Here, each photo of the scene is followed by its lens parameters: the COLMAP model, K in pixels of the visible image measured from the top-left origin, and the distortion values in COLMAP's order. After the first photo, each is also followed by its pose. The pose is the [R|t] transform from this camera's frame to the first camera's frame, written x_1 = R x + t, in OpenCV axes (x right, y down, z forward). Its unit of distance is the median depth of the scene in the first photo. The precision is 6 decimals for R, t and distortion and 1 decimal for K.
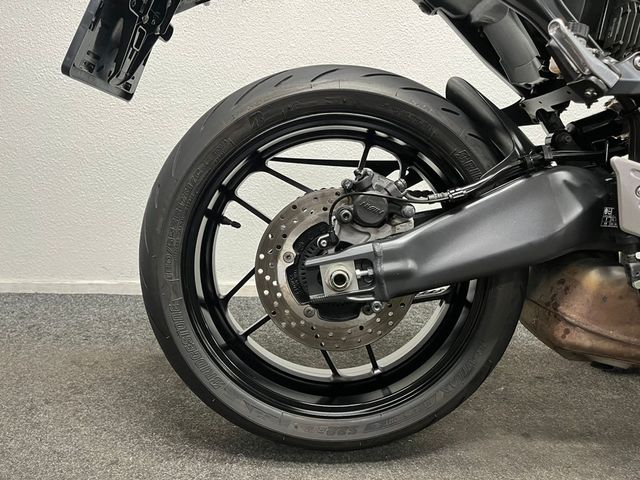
lens RADIAL K [[486.2, 0, 320.0], [0, 486.2, 240.0], [0, 0, 1]] dist [0.081613, -0.118291]
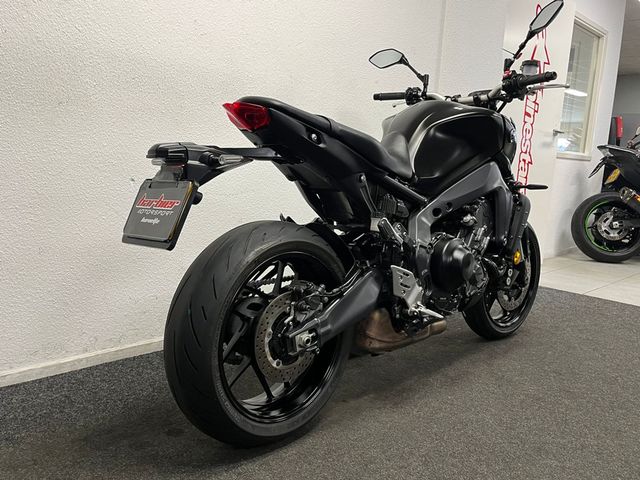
lens RADIAL K [[558.1, 0, 320.0], [0, 558.1, 240.0], [0, 0, 1]] dist [0.058479, 0.000142]
pose [[0.693135, -0.081554, 0.716179, -1.350830], [0.082909, 0.996005, 0.033178, -0.355235], [-0.716023, 0.036381, 0.697128, -0.546935]]
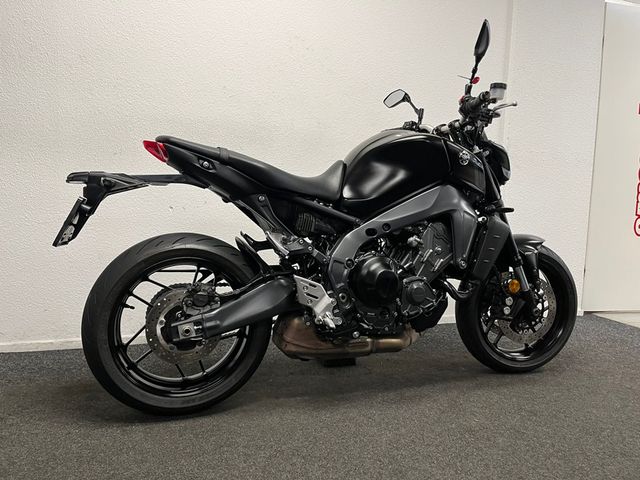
lens RADIAL K [[486.2, 0, 320.0], [0, 486.2, 240.0], [0, 0, 1]] dist [0.081613, -0.118291]
pose [[0.942371, -0.013198, 0.334310, -0.126468], [0.040180, 0.996454, -0.073923, -0.142100], [-0.332149, 0.083096, 0.939559, -1.323468]]
